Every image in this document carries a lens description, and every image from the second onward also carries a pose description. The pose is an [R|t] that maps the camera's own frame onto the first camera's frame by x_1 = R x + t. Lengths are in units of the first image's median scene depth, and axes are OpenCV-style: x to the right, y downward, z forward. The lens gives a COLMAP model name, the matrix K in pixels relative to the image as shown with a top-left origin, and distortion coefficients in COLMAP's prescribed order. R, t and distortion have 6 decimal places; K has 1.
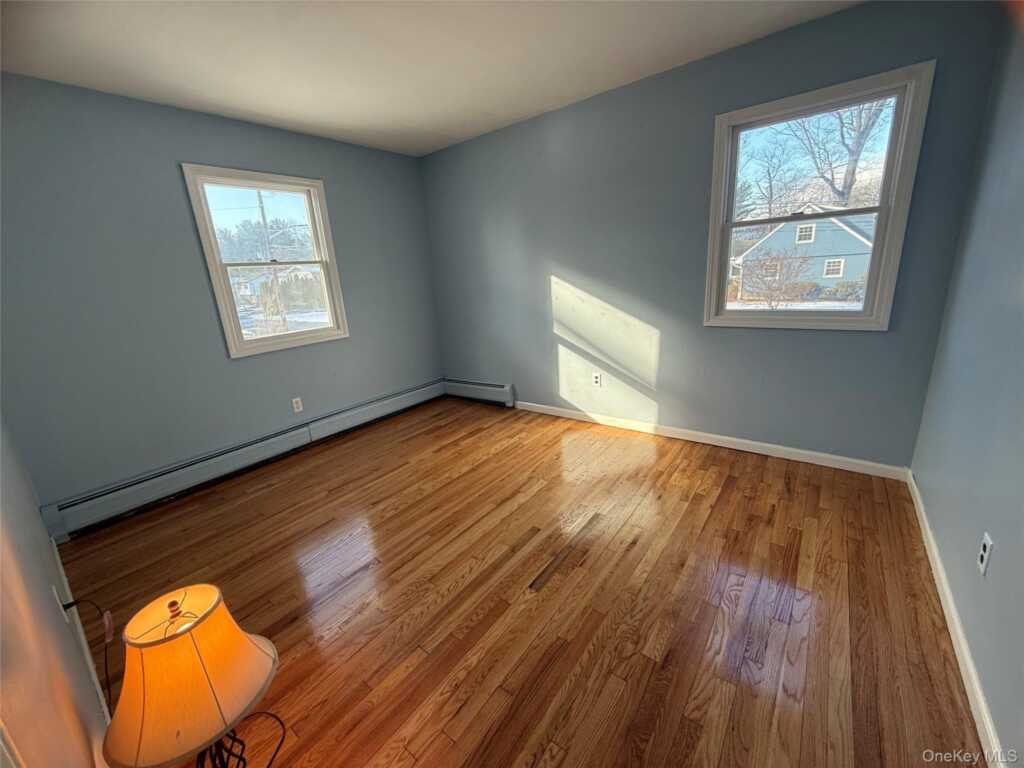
lens RADIAL K [[409.4, 0, 514.0], [0, 409.4, 380.6], [0, 0, 1]] dist [0.000302, -0.000377]
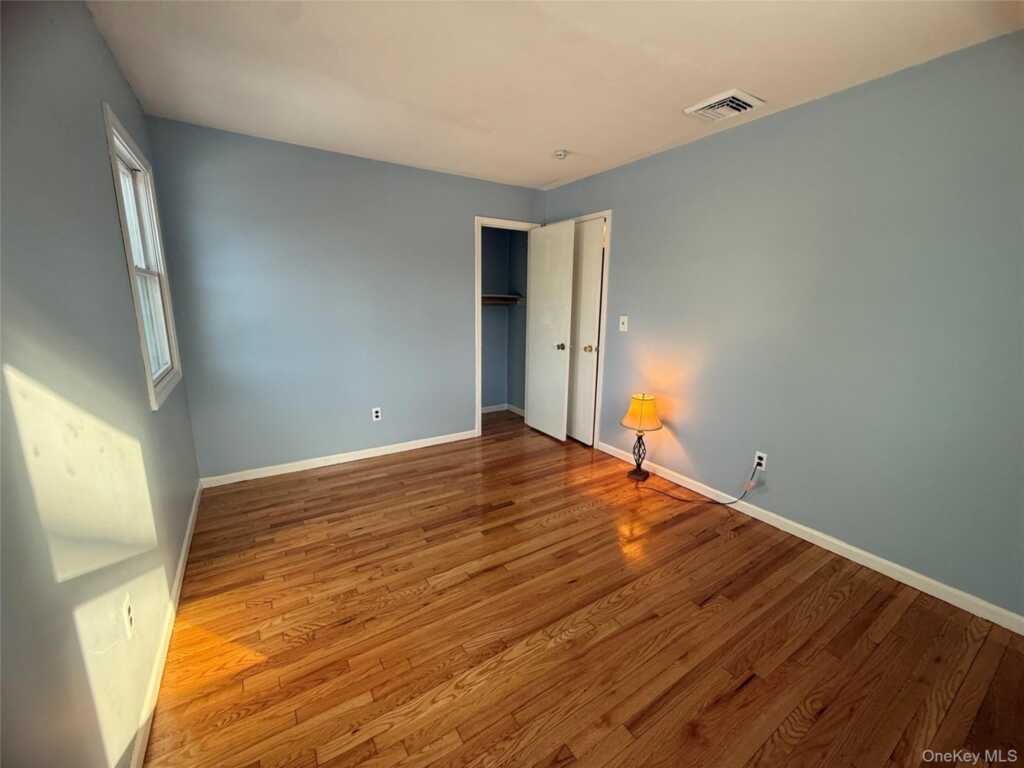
lens RADIAL K [[409.4, 0, 512.6], [0, 409.4, 379.3], [0, 0, 1]] dist [0.000302, -0.000377]
pose [[-0.939696, -0.008641, 0.341902, -0.314915], [0.140369, 0.901860, 0.408589, -0.371049], [-0.311878, 0.431942, -0.846261, 1.366382]]
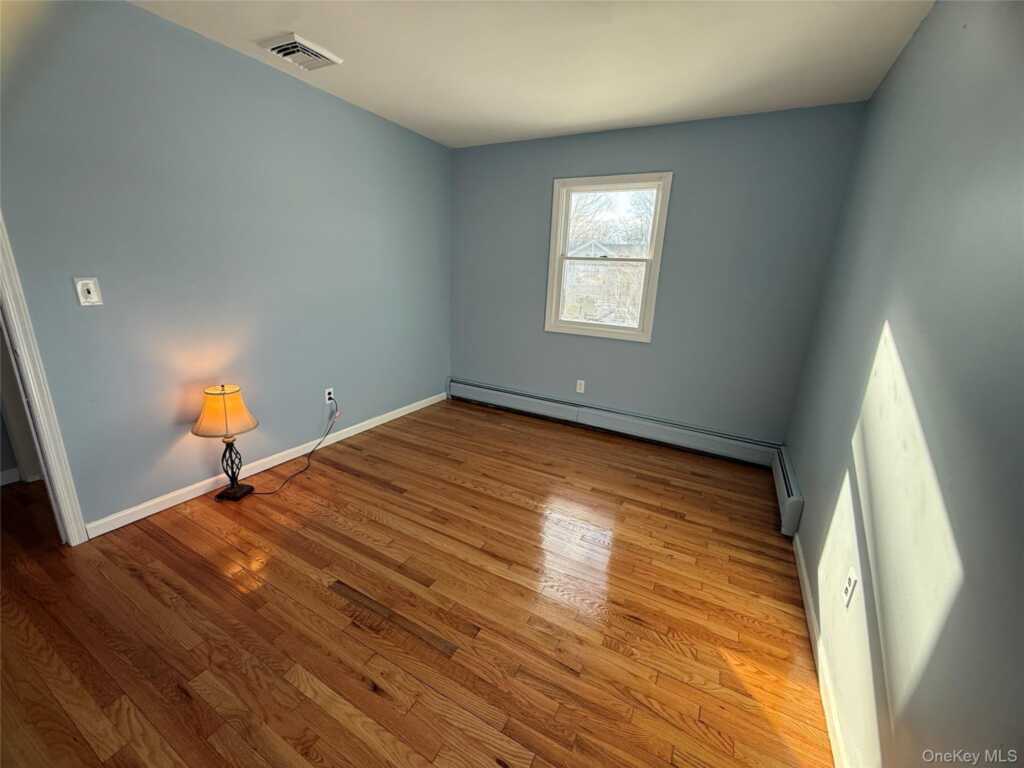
lens RADIAL K [[409.4, 0, 504.9], [0, 409.4, 380.3], [0, 0, 1]] dist [0.000302, -0.000377]
pose [[0.139432, 0.328283, -0.934232, 0.569019], [-0.313635, 0.909516, 0.272789, -0.233290], [0.939251, 0.254972, 0.229777, 0.657849]]
